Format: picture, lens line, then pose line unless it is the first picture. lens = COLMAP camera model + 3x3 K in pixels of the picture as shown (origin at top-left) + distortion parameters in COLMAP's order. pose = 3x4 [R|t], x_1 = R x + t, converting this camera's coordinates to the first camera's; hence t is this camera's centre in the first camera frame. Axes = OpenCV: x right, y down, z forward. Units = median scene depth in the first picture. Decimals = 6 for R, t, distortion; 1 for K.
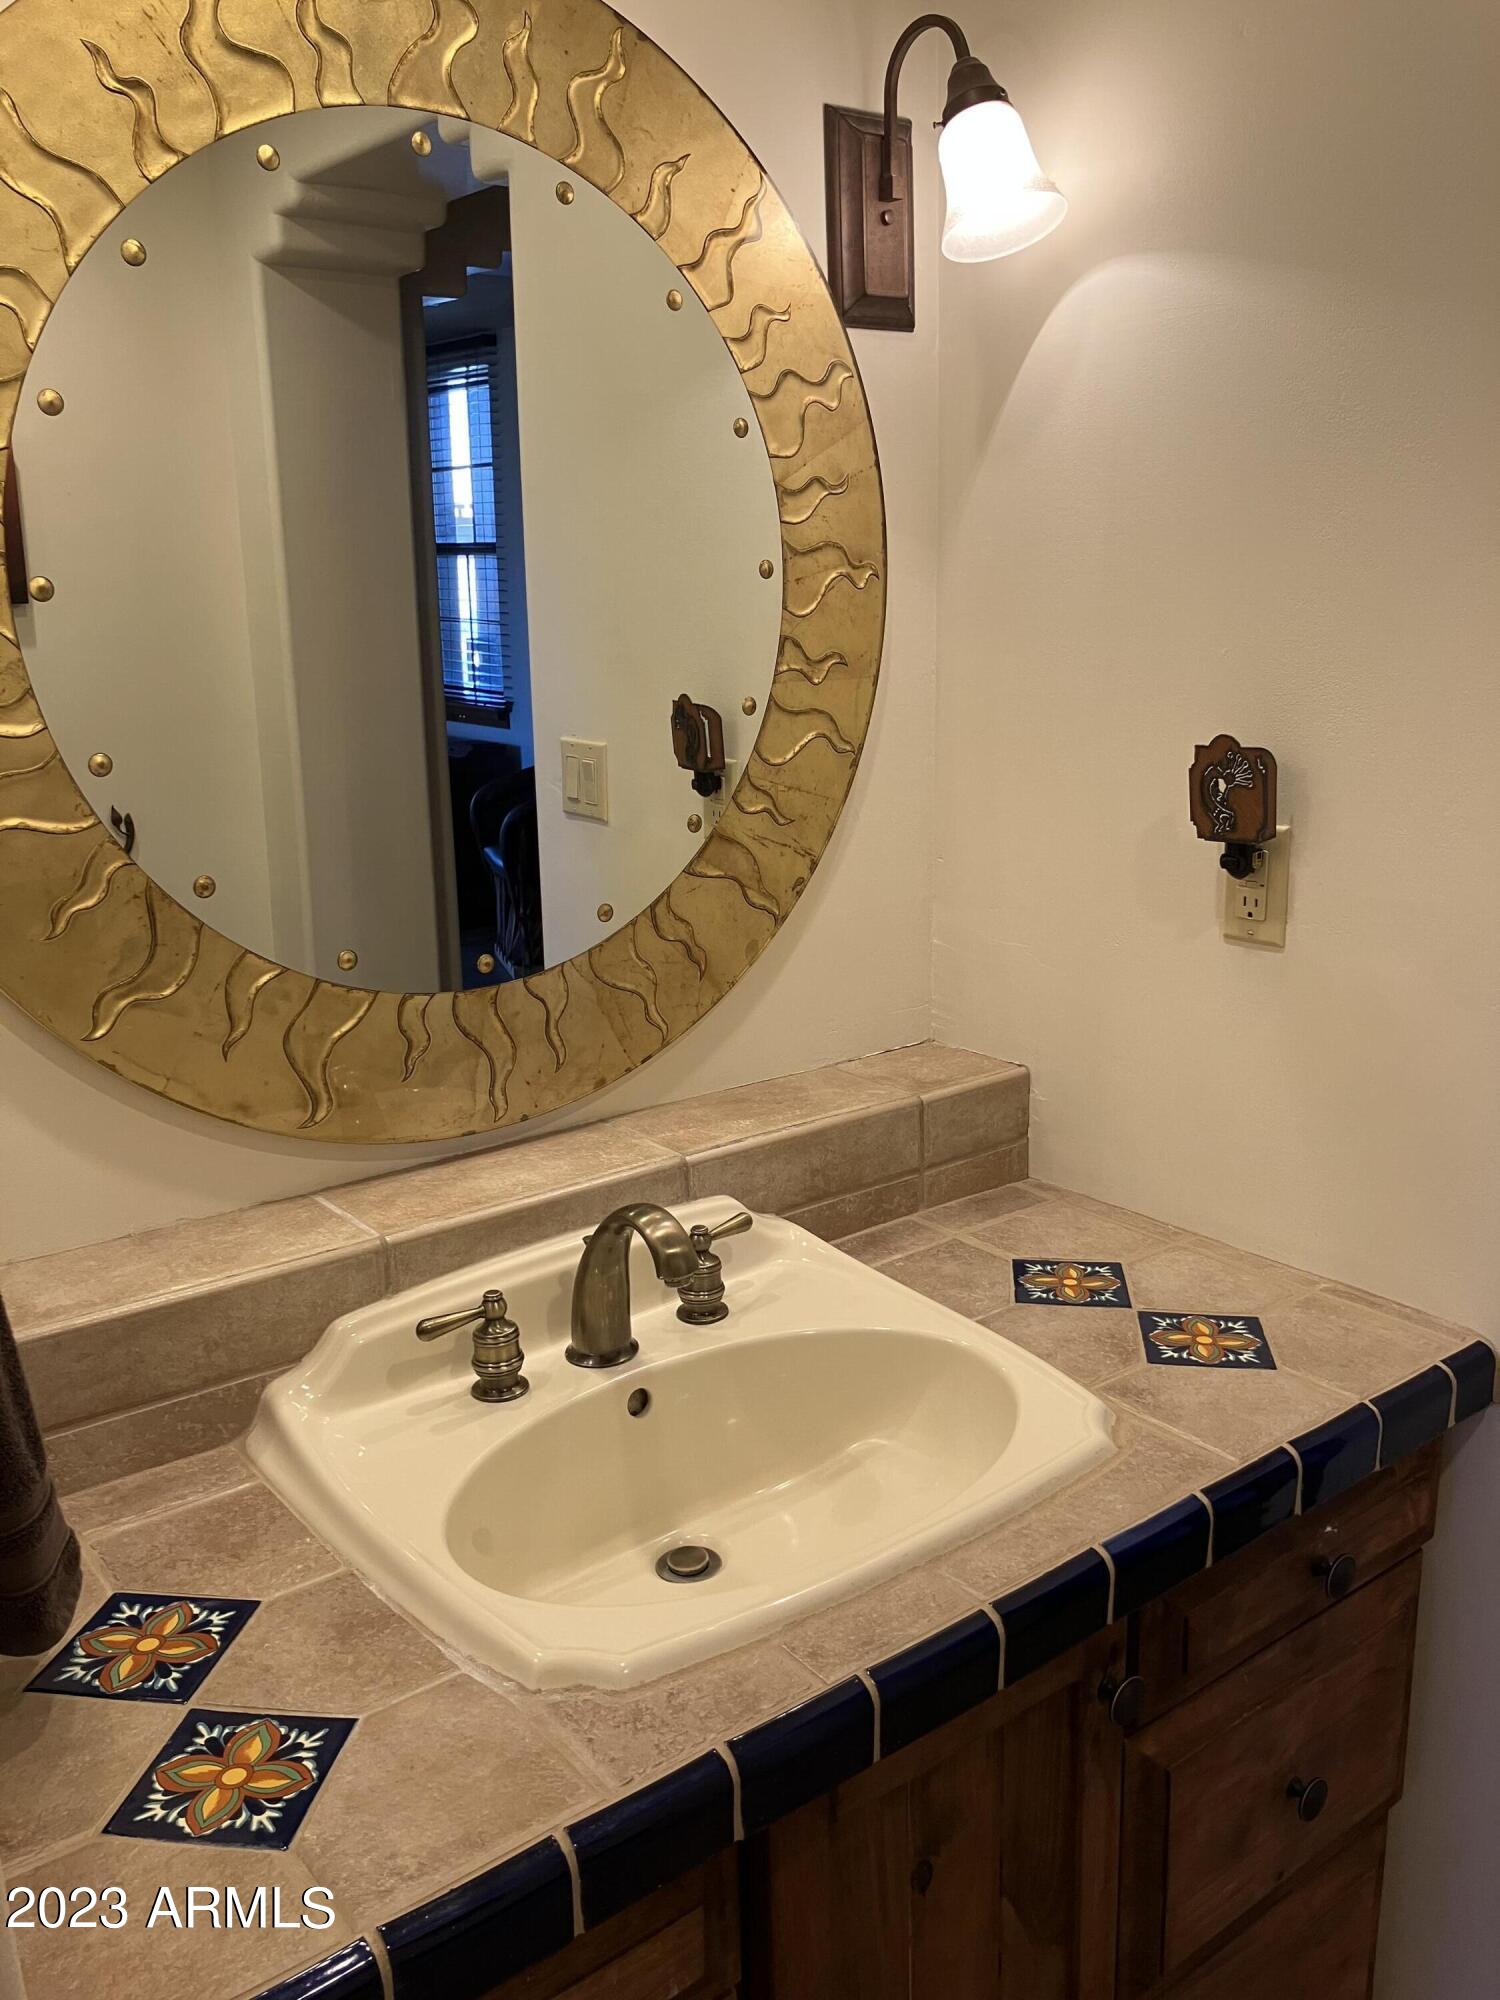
lens RADIAL K [[1670.2, 0, 750.0], [0, 1670.2, 1000.0], [0, 0, 1]] dist [0.166129, -0.205772]
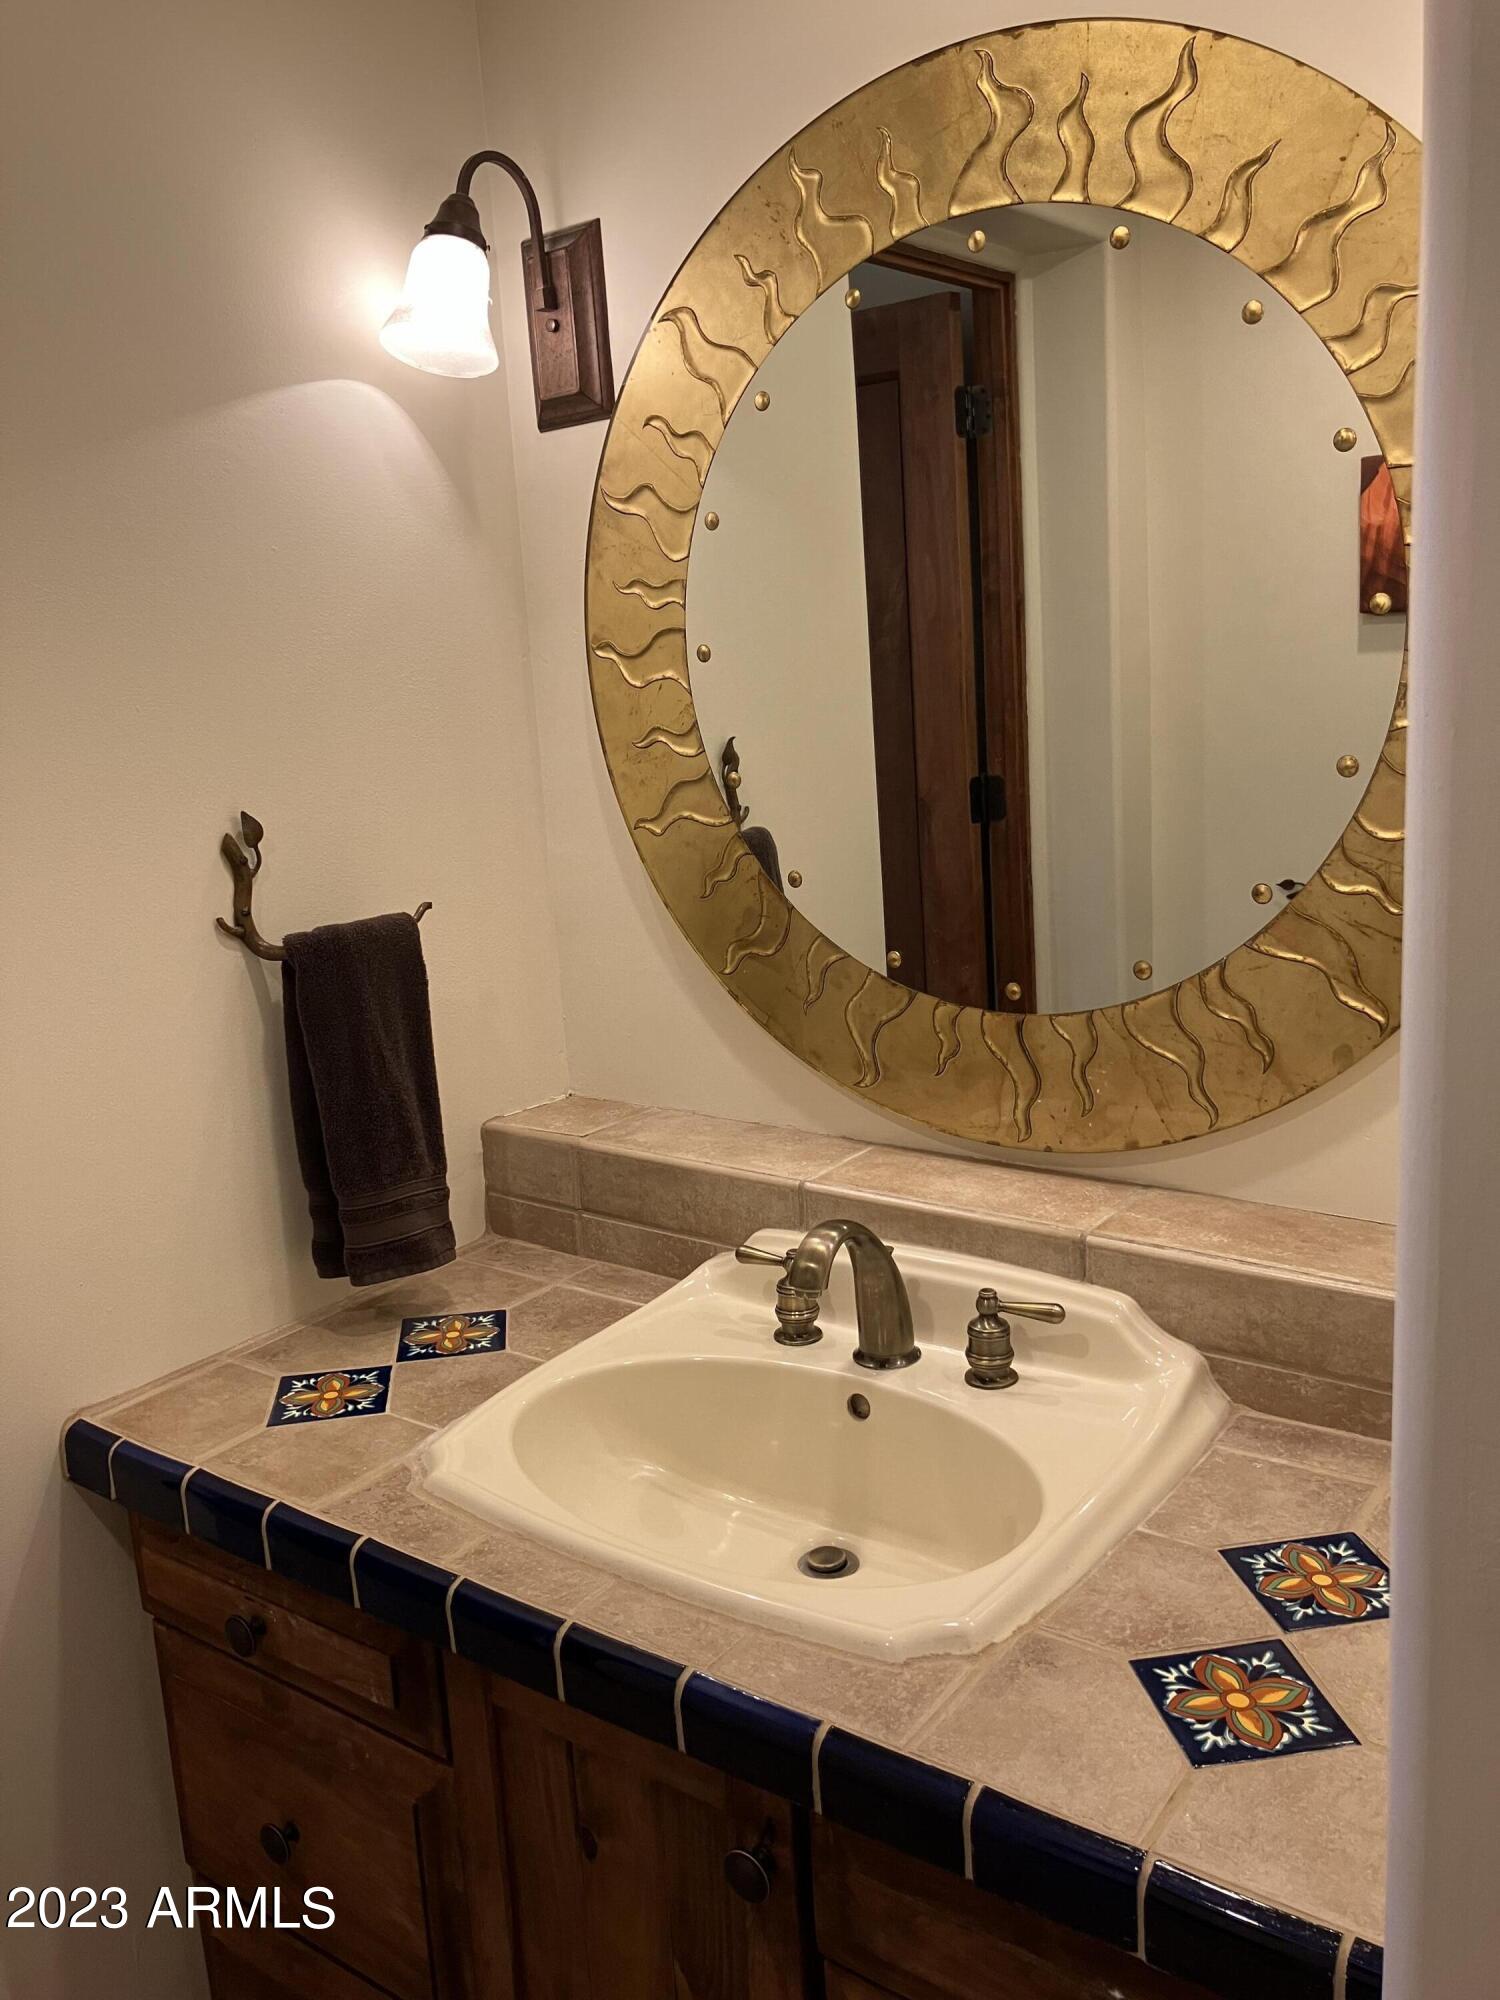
lens RADIAL K [[1657.4, 0, 750.6], [0, 1657.4, 1014.4], [0, 0, 1]] dist [0.080134, -0.189104]
pose [[0.282802, 0.228636, -0.931530, 0.776324], [-0.171215, 0.967611, 0.185513, -0.174189], [0.943774, 0.107029, 0.312788, 0.523421]]
